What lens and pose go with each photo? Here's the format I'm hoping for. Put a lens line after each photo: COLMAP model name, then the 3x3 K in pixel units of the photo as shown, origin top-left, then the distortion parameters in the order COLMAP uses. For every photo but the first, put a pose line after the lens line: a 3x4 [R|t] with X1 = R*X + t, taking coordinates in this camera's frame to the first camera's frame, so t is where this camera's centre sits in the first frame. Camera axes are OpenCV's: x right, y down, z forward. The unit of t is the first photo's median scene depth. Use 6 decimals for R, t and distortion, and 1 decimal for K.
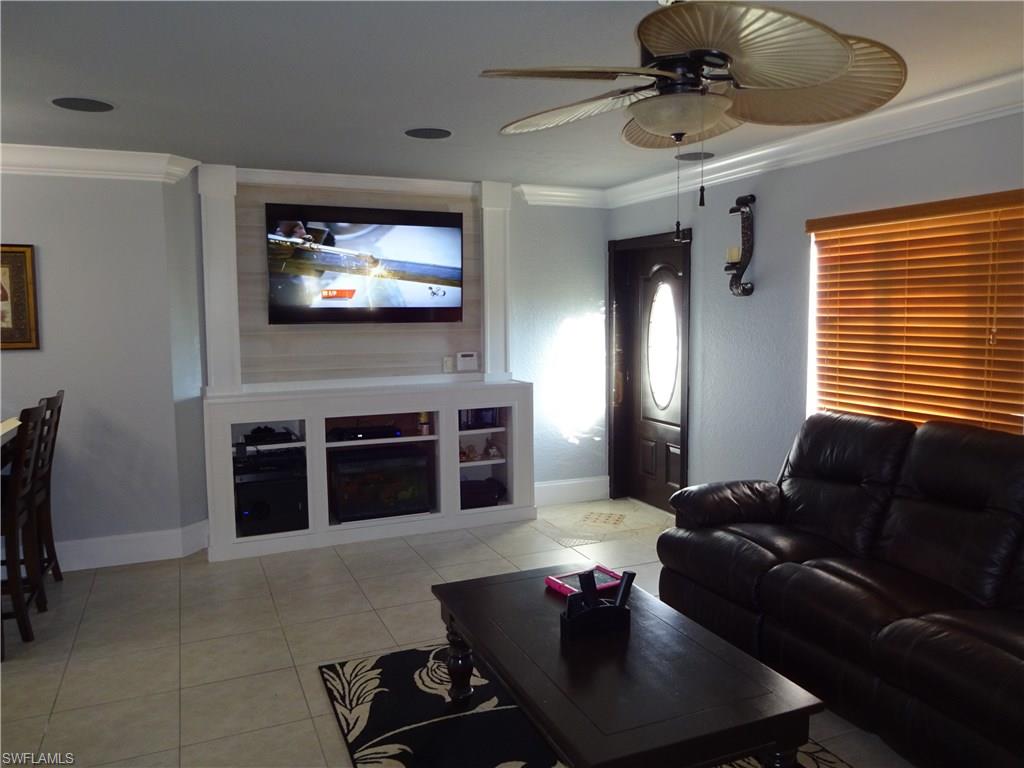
lens RADIAL K [[754.6, 0, 533.9], [0, 754.6, 378.8], [0, 0, 1]] dist [0.100325, 0.001319]
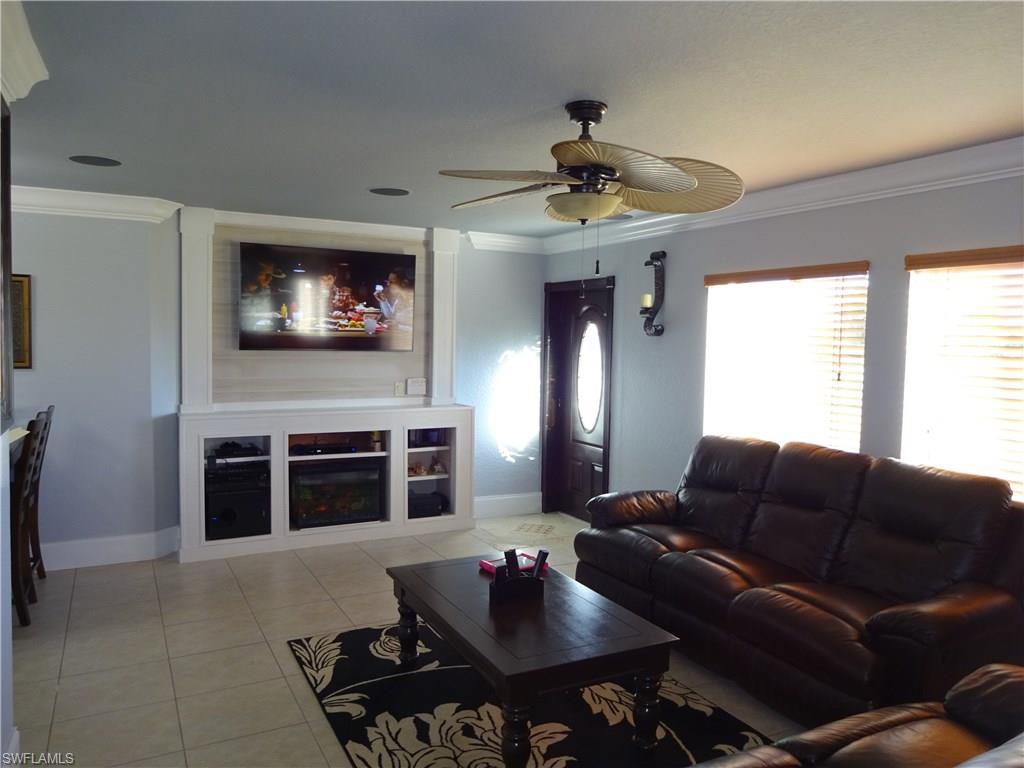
lens RADIAL K [[757.5, 0, 512.0], [0, 757.5, 384.0], [0, 0, 1]] dist [-0.007385, 0.004211]
pose [[0.998832, 0.021910, 0.043076, 0.004654], [-0.020535, 0.999274, -0.032094, 0.006582], [-0.043748, 0.031172, 0.998556, -0.137121]]
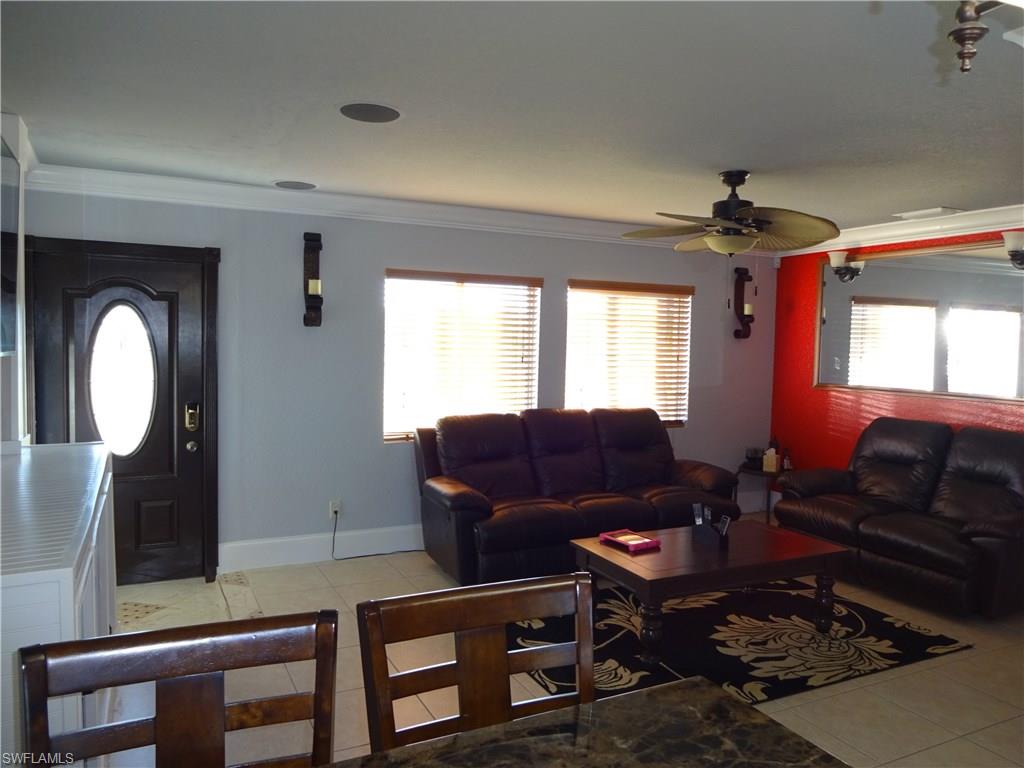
lens RADIAL K [[757.5, 0, 512.0], [0, 757.5, 384.0], [0, 0, 1]] dist [-0.007385, 0.004211]
pose [[-0.020797, -0.063715, 0.997751, -0.708701], [0.065656, 0.995726, 0.064955, -0.069402], [-0.997626, 0.066859, -0.016524, 0.661644]]
